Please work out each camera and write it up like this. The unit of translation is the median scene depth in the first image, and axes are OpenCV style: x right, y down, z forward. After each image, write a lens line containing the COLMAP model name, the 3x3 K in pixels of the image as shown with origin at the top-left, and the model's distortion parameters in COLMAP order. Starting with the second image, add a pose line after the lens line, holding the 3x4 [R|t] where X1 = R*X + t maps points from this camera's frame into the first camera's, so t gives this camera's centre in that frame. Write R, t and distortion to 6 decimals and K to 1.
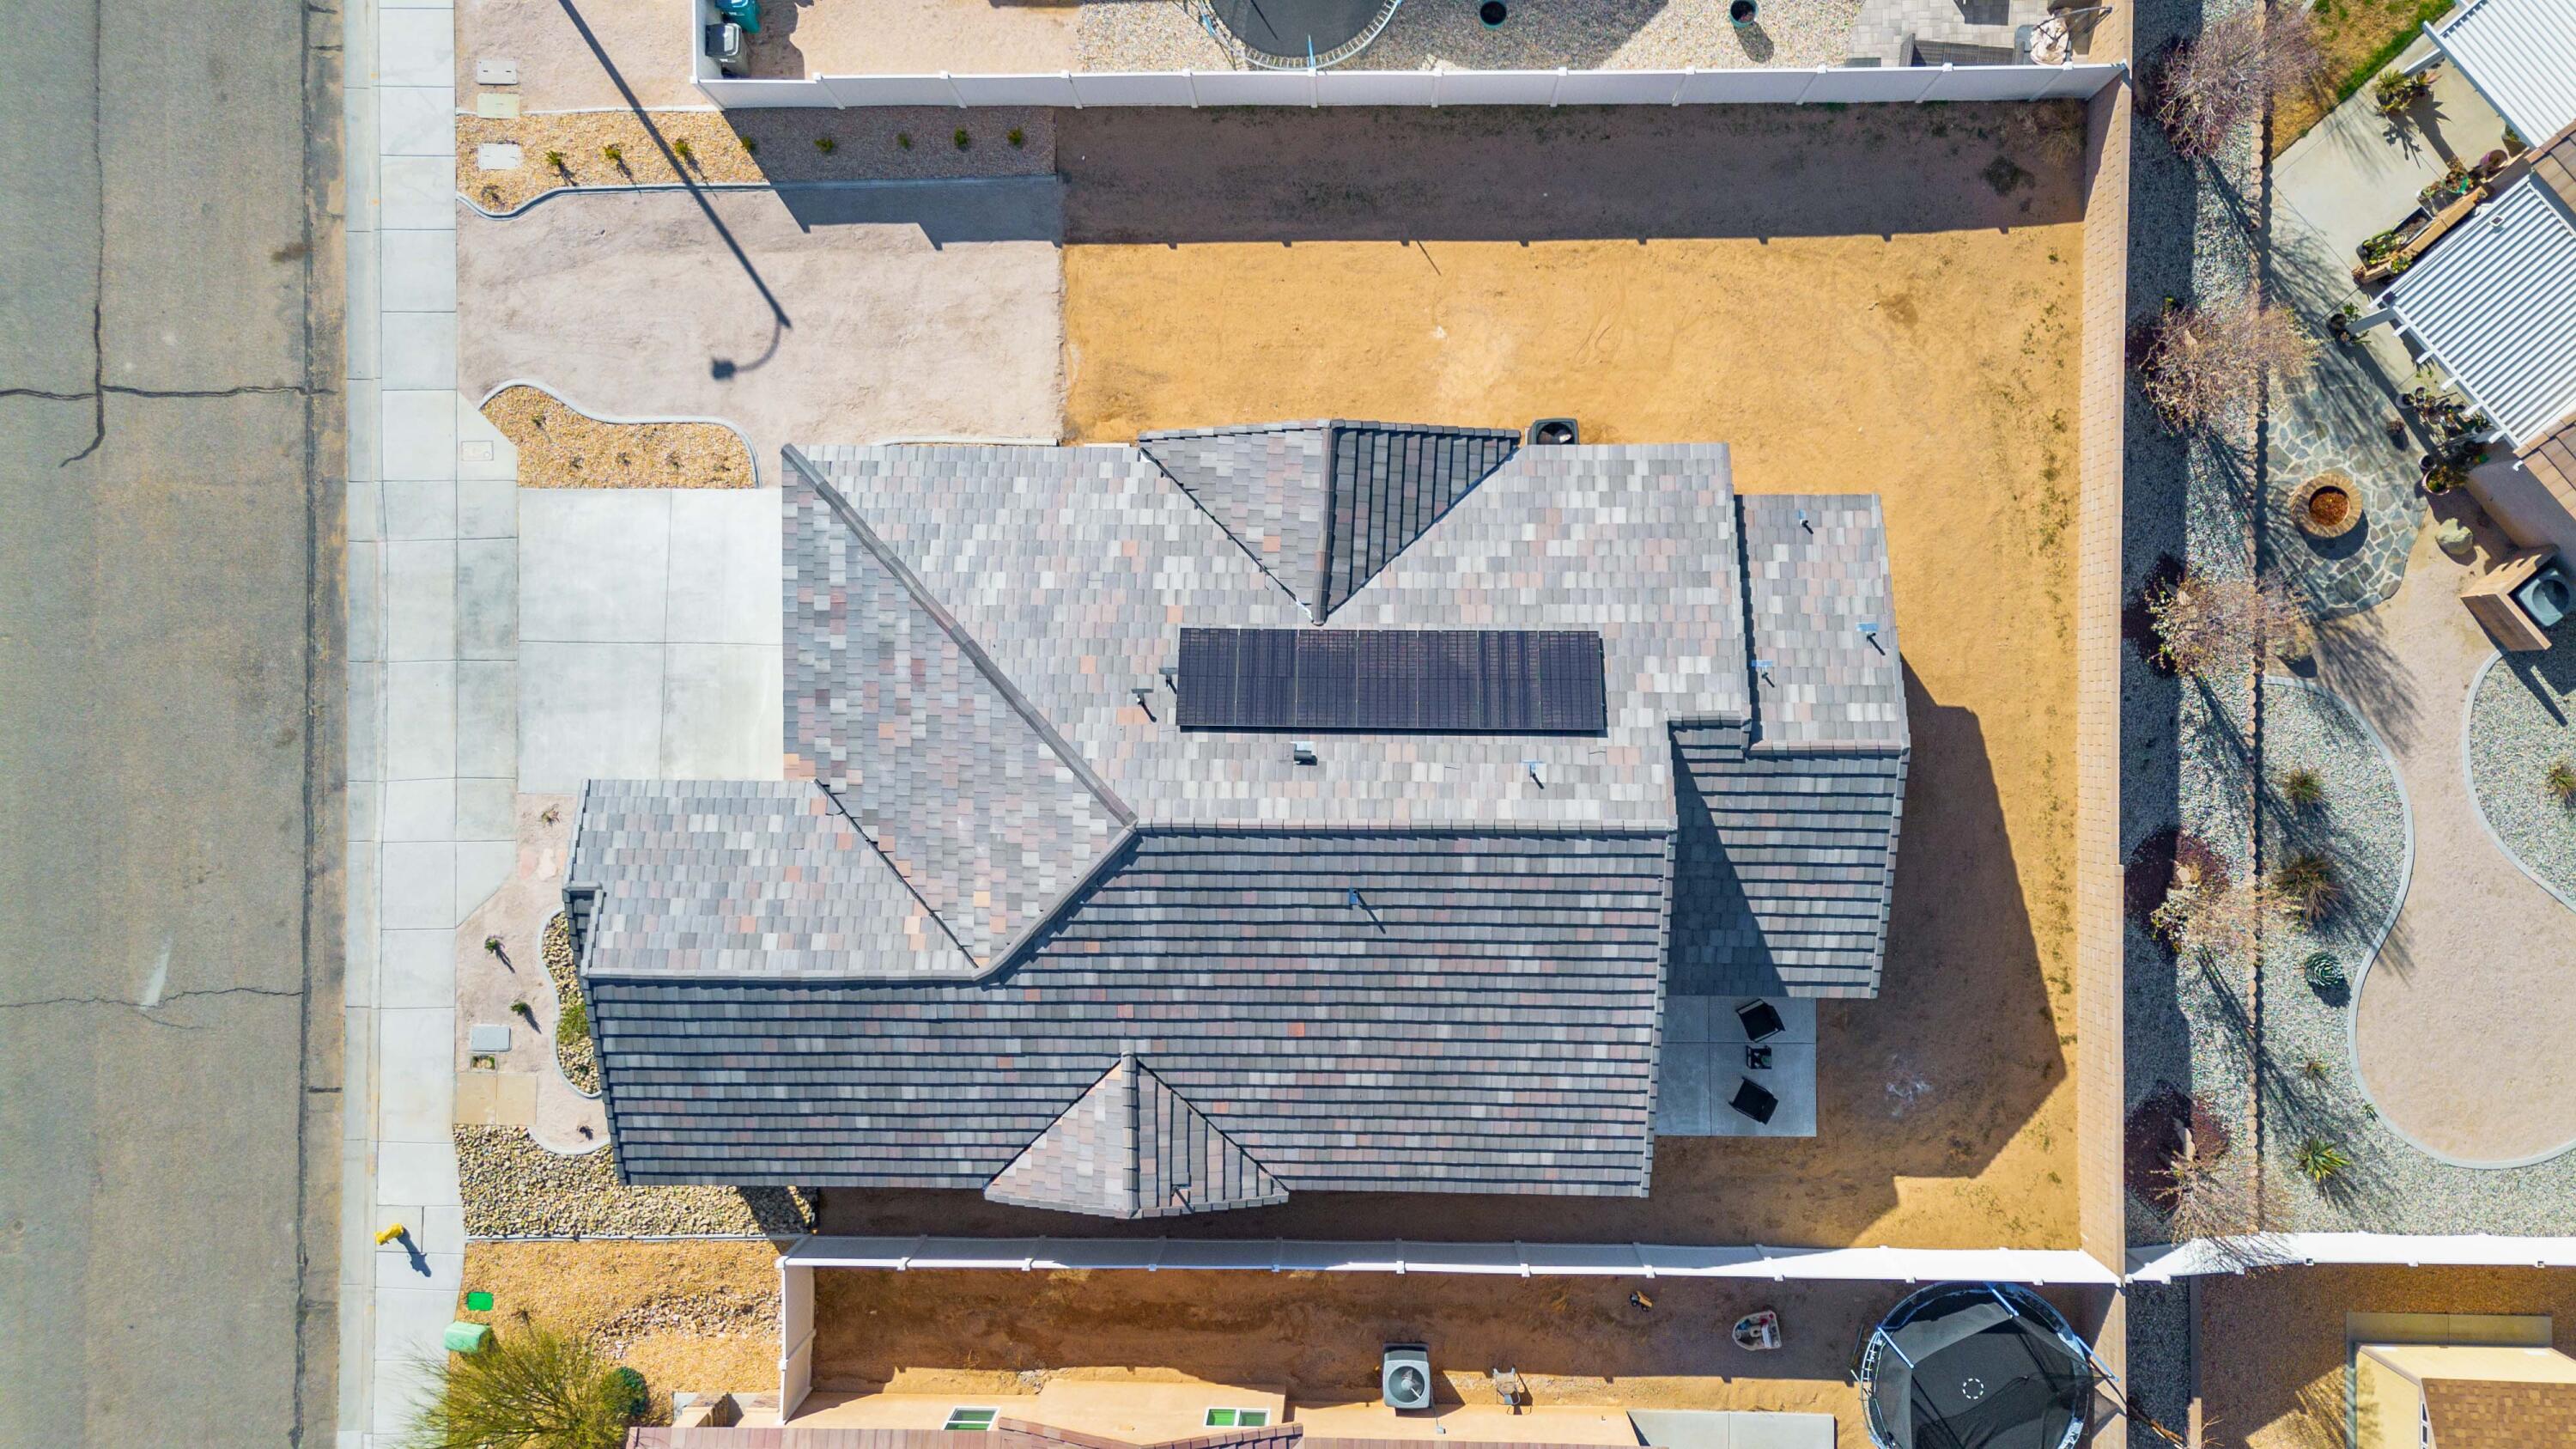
lens RADIAL K [[1773.8, 0, 1311.5], [0, 1773.8, 740.5], [0, 0, 1]] dist [0.043617, -0.001343]
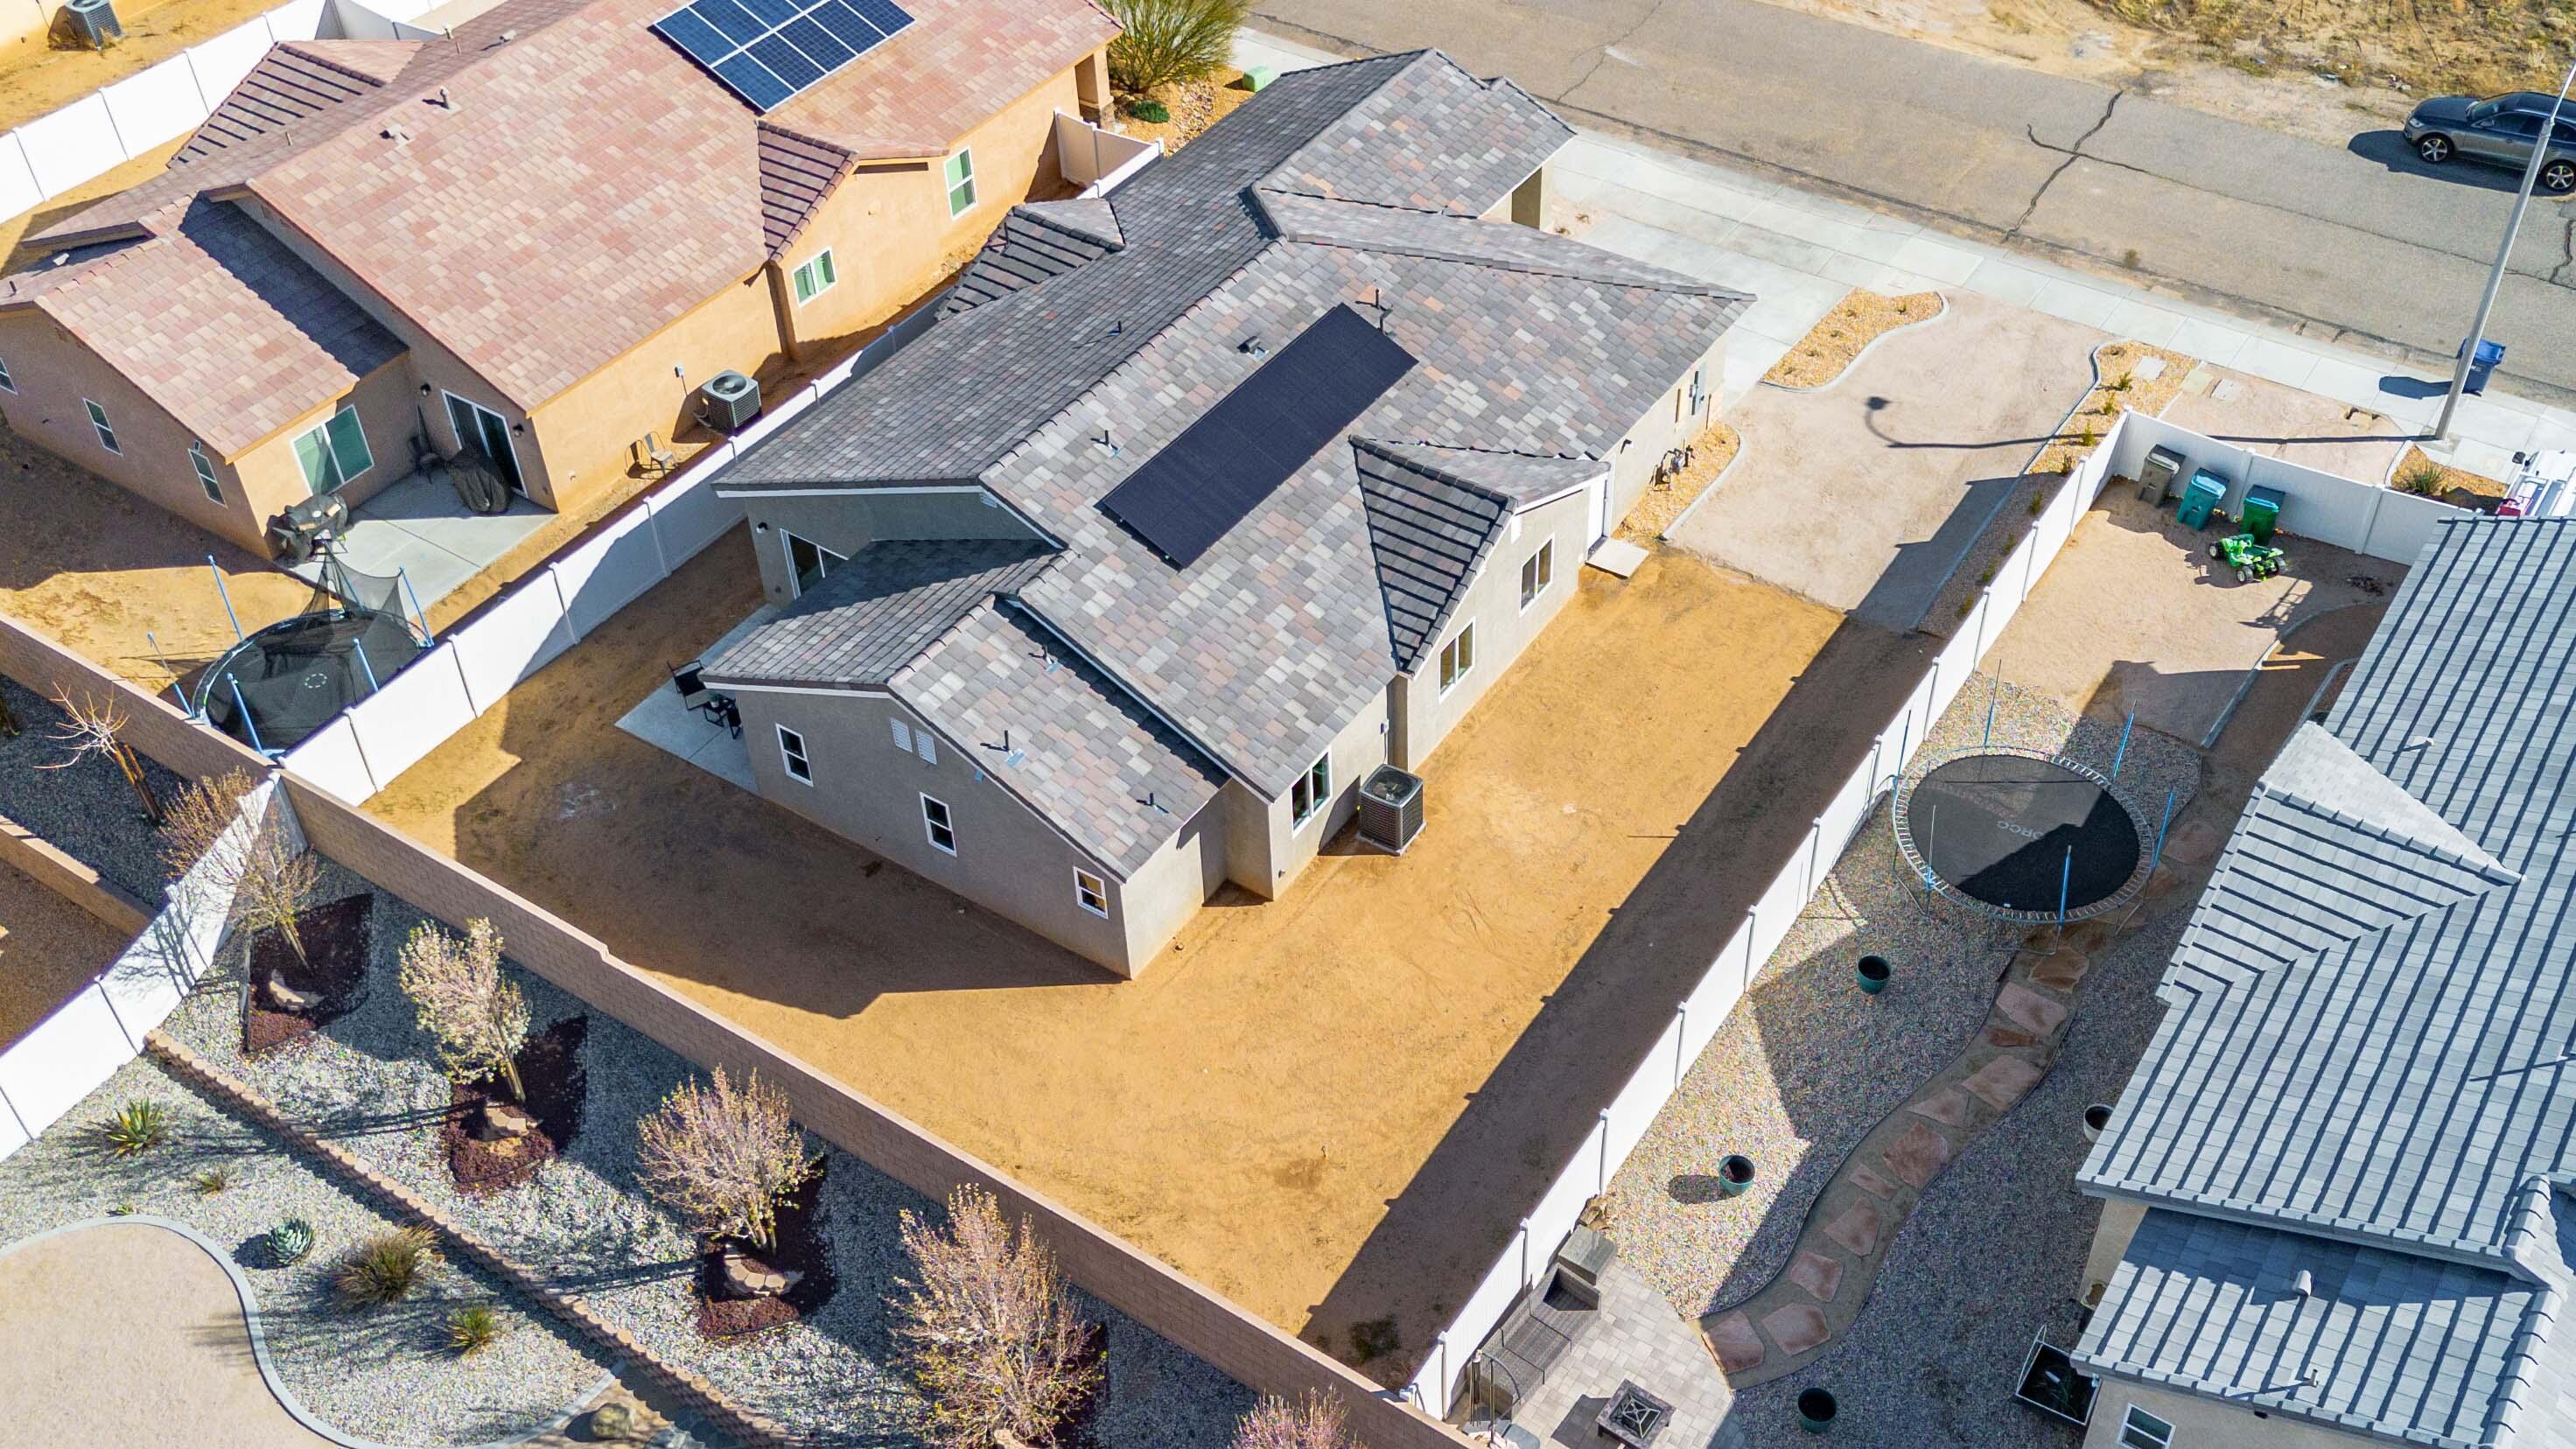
lens RADIAL K [[2442.0, 0, 1288.0], [0, 2442.0, 724.5], [0, 0, 1]] dist [0.034627, -0.001028]
pose [[-0.558092, 0.587391, -0.586093, 0.826326], [-0.829036, -0.364813, 0.423806, -0.604639], [0.035125, 0.722414, 0.690568, 0.128095]]
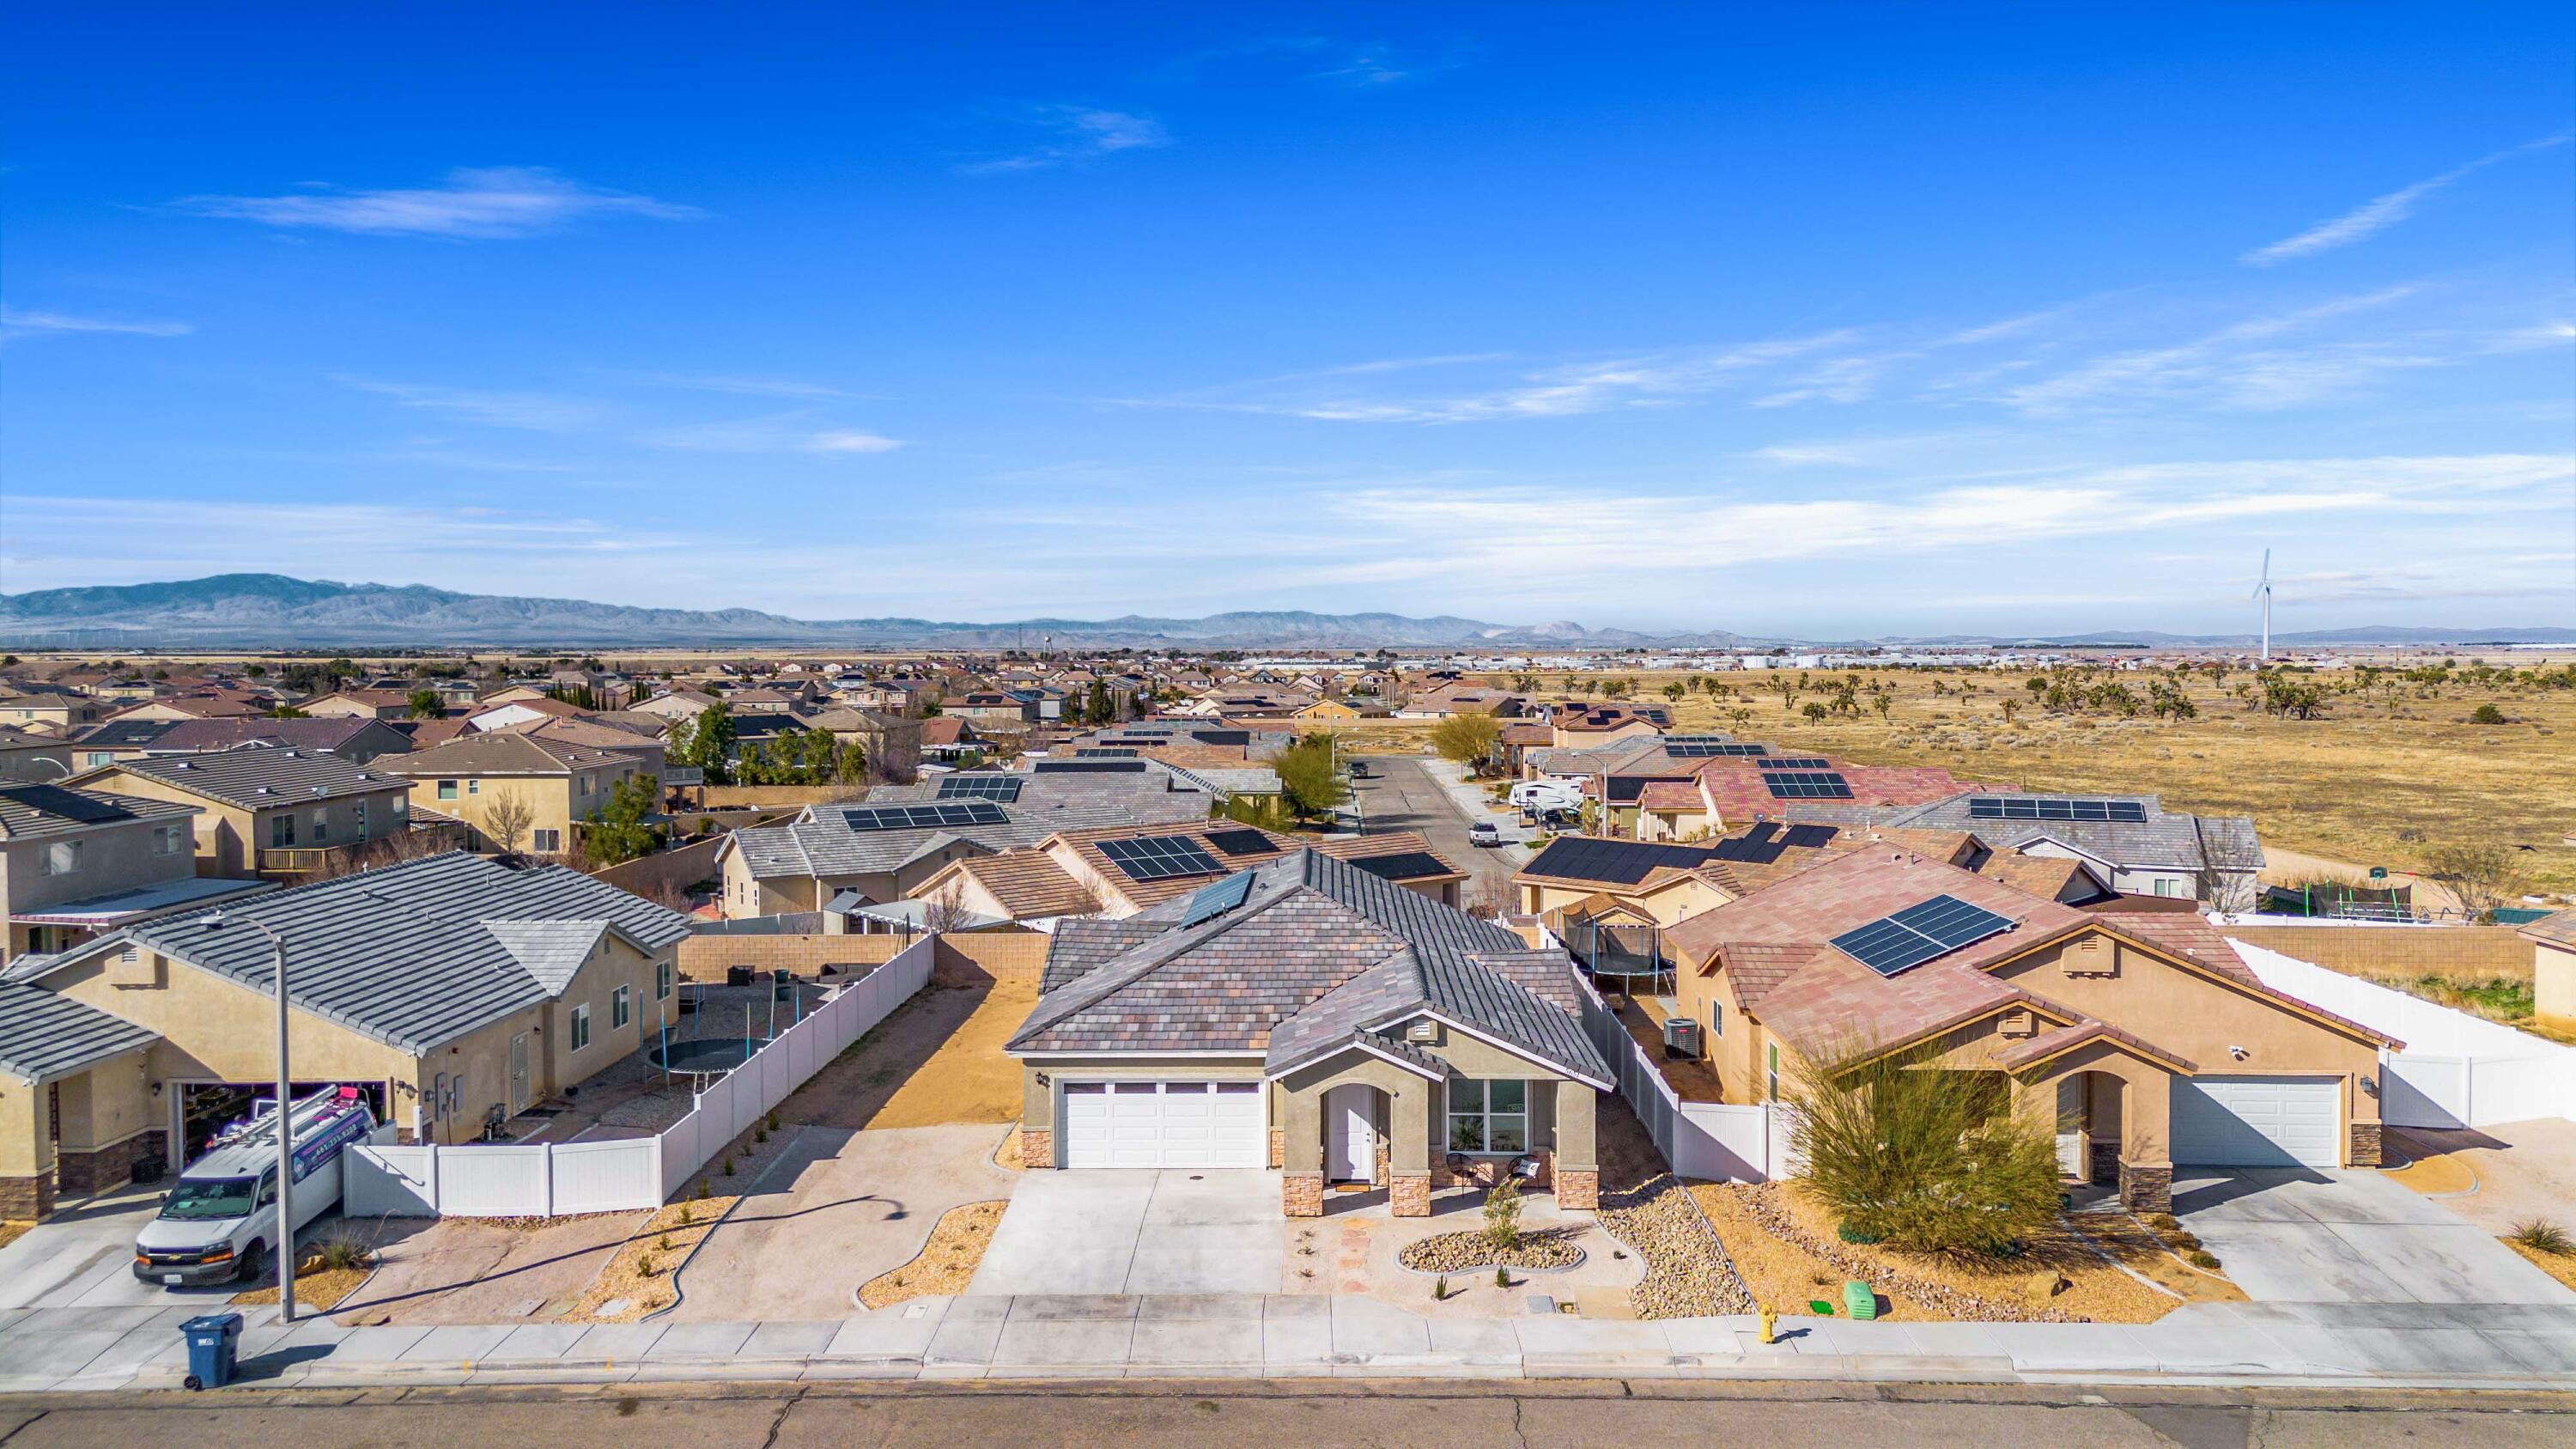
lens RADIAL K [[1773.8, 0, 1311.5], [0, 1773.8, 740.5], [0, 0, 1]] dist [0.043617, -0.001343]
pose [[0.008635, -0.031965, 0.999452, -1.414130], [0.999769, -0.019416, -0.009259, 0.061768], [0.019702, 0.999300, 0.031790, 0.684987]]
